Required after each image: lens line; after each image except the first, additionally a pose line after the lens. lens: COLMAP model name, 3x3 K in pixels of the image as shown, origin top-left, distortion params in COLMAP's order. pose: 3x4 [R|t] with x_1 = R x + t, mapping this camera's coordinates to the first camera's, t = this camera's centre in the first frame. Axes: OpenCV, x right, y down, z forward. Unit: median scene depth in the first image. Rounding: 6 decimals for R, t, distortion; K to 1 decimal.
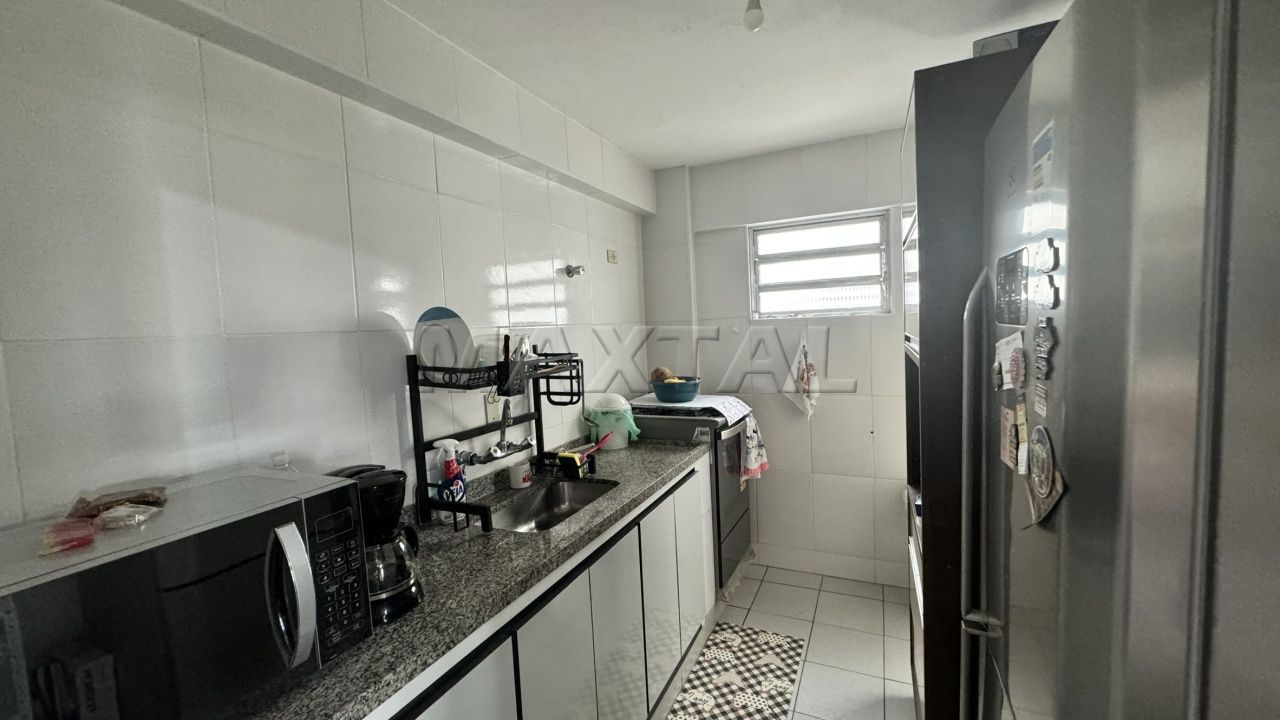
lens RADIAL K [[507.5, 0, 638.9], [0, 507.5, 359.5], [0, 0, 1]] dist [-0.001318, -0.000039]
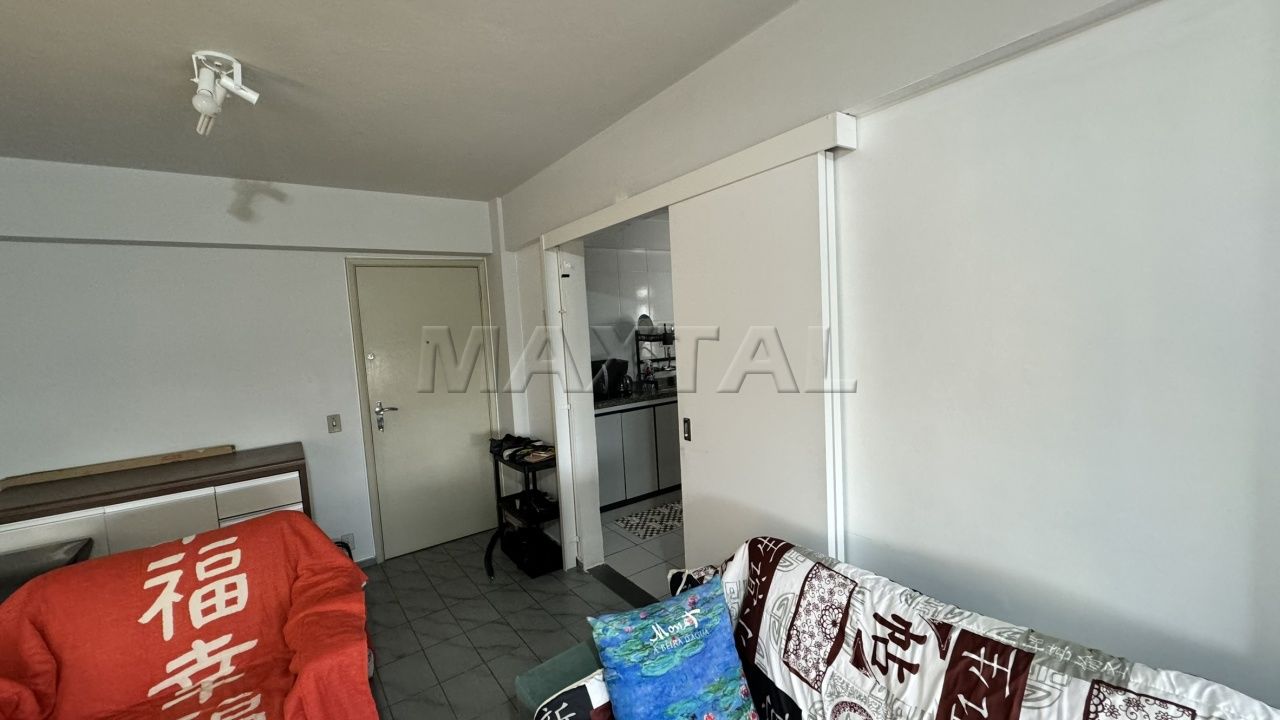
lens RADIAL K [[507.5, 0, 639.4], [0, 507.5, 358.6], [0, 0, 1]] dist [-0.001318, -0.000039]
pose [[0.873058, 0.036540, -0.486246, 0.791197], [-0.020299, 0.999047, 0.038630, 0.032143], [0.487194, -0.023856, 0.872968, -1.237121]]
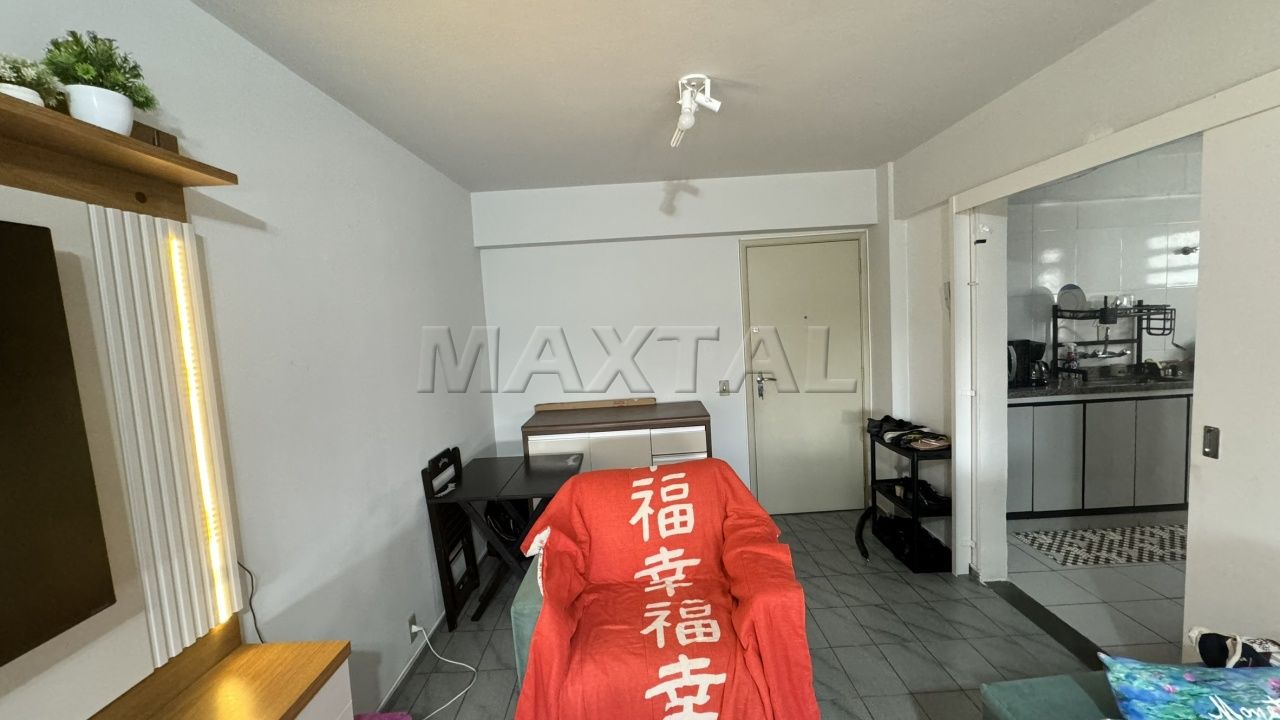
lens RADIAL K [[507.5, 0, 640.7], [0, 507.5, 358.8], [0, 0, 1]] dist [-0.001318, -0.000039]
pose [[0.426997, 0.101665, -0.898520, 0.678830], [-0.022759, 0.994553, 0.101716, 0.035085], [0.903967, -0.022983, 0.426985, -1.366602]]
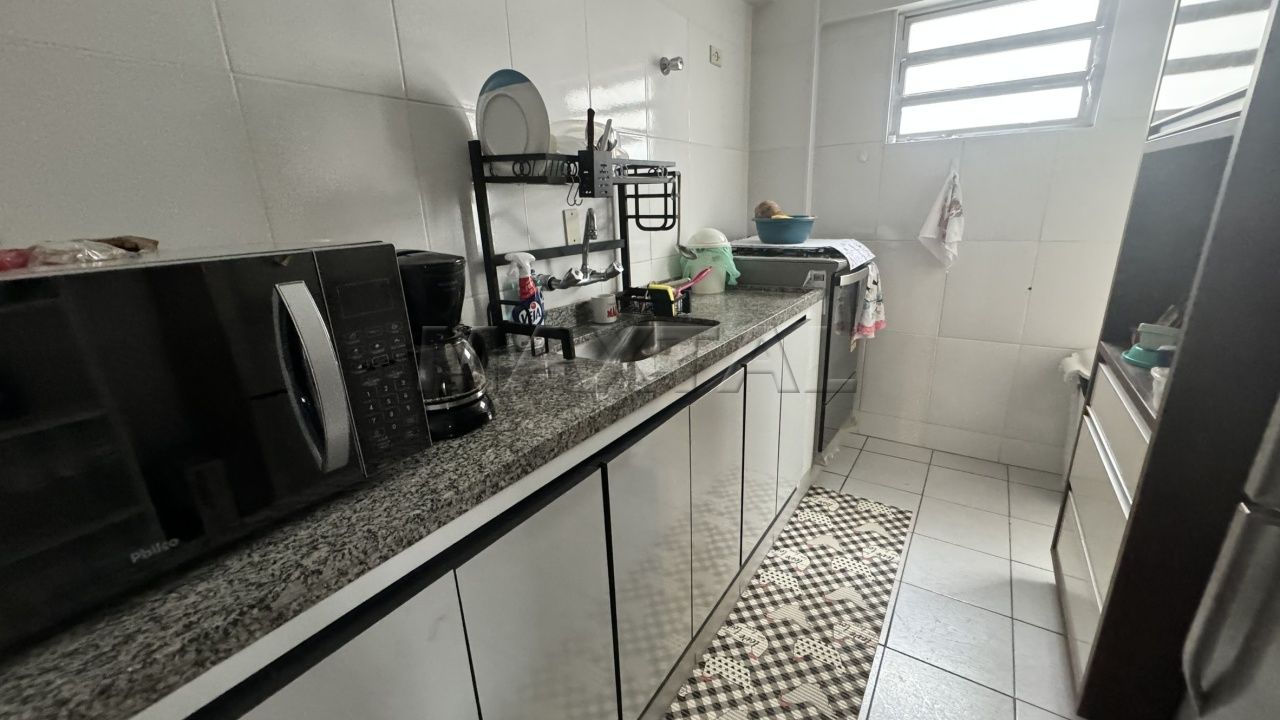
lens RADIAL K [[507.5, 0, 640.6], [0, 507.5, 356.5], [0, 0, 1]] dist [-0.001318, -0.000039]
pose [[0.989089, 0.053119, -0.137408, -0.048258], [-0.019966, 0.972459, 0.232217, 0.102027], [0.145958, -0.226940, 0.962909, 0.150695]]
